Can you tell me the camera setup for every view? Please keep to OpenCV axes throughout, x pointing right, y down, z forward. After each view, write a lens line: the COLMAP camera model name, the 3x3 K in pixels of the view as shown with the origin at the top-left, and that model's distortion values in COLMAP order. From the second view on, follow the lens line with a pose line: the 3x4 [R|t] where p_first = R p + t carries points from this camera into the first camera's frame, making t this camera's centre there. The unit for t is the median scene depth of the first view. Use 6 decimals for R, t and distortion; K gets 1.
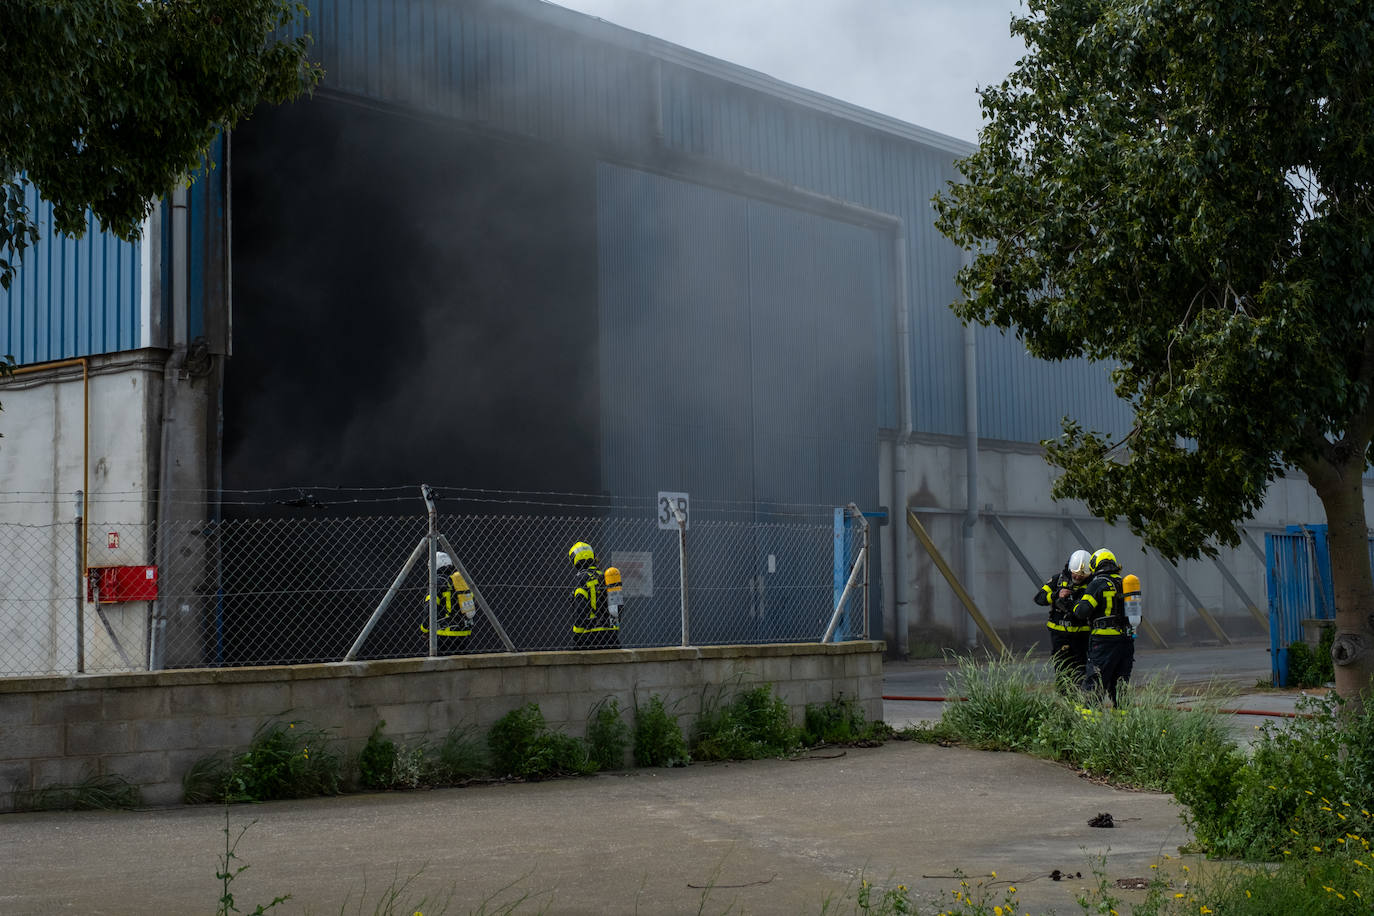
lens RADIAL K [[2067.4, 0, 660.8], [0, 2067.4, 426.0], [0, 0, 1]] dist [0.204894, -1.063718]
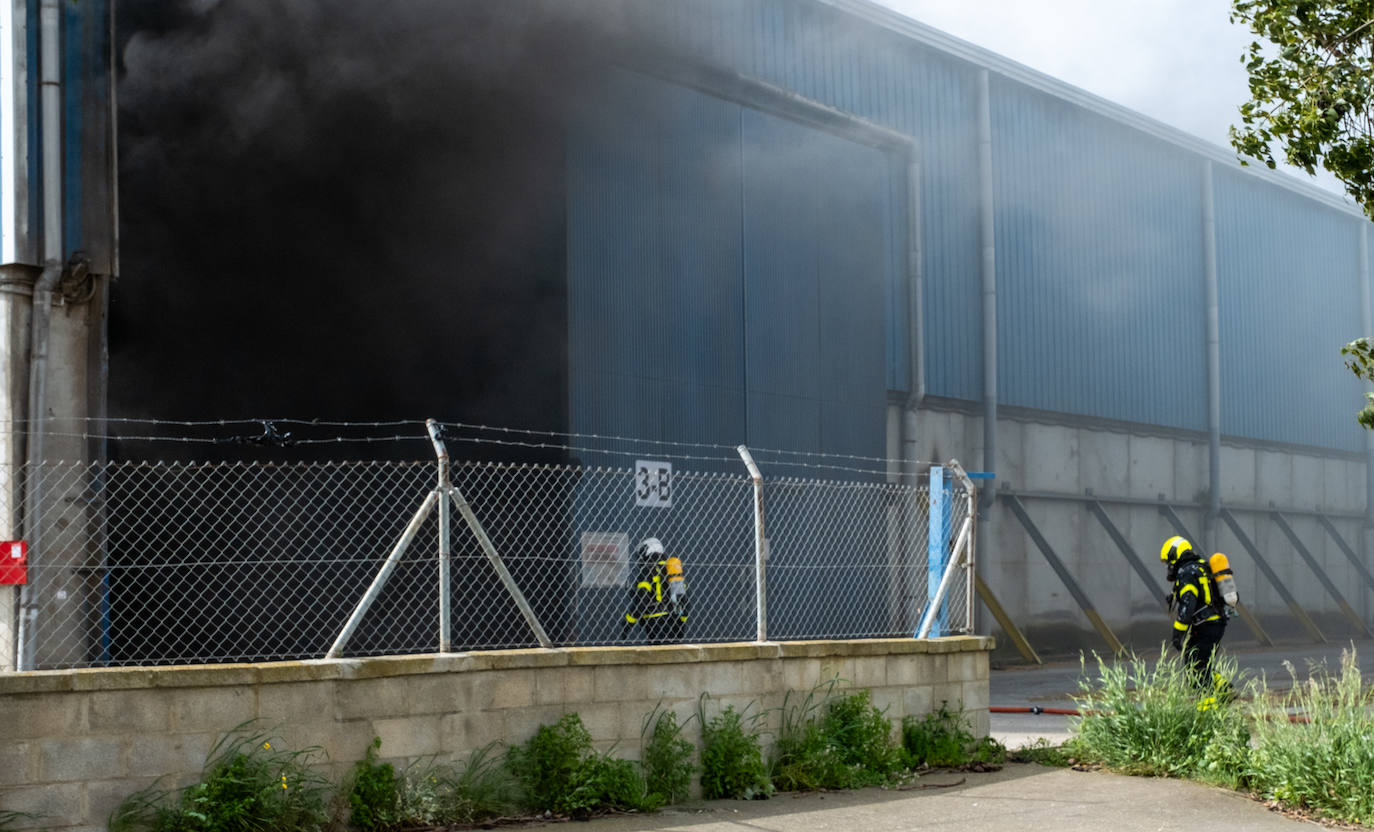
lens RADIAL K [[2300.0, 0, 722.2], [0, 2300.0, 526.0], [0, 0, 1]] dist [0.166884, -0.624281]
pose [[0.997488, 0.006522, 0.070529, -0.059394], [-0.010141, 0.998644, 0.051069, 0.020030], [-0.070100, -0.051656, 0.996202, 0.154573]]
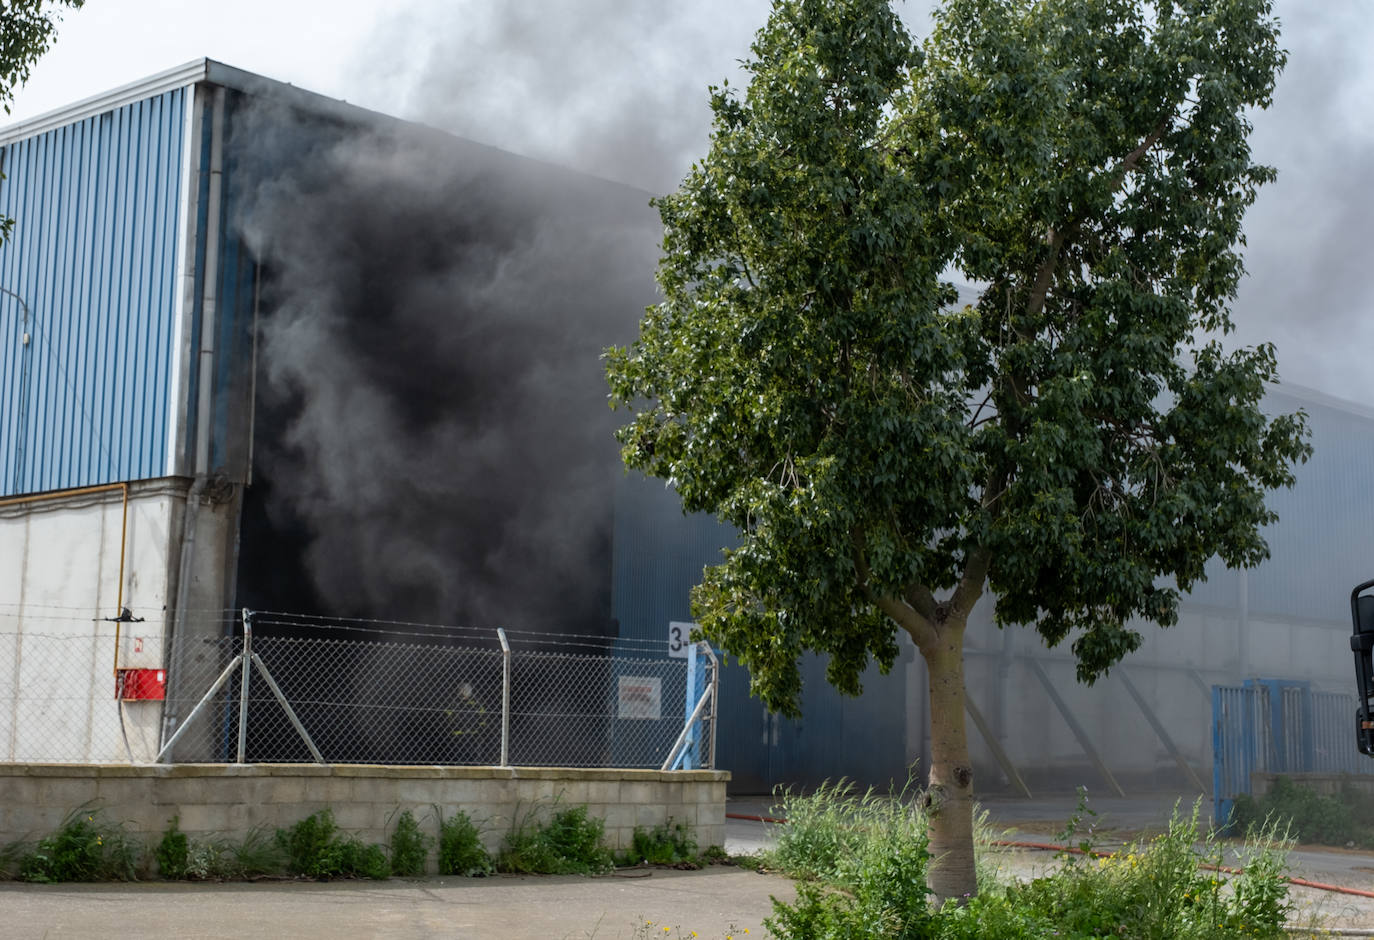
lens RADIAL K [[1937.1, 0, 569.9], [0, 1937.1, 460.6], [0, 0, 1]] dist [0.064096, -0.383644]
pose [[0.987578, 0.028459, -0.154534, 0.189350], [-0.035777, 0.998356, -0.044787, -0.009181], [0.153005, 0.049759, 0.986972, -0.008592]]
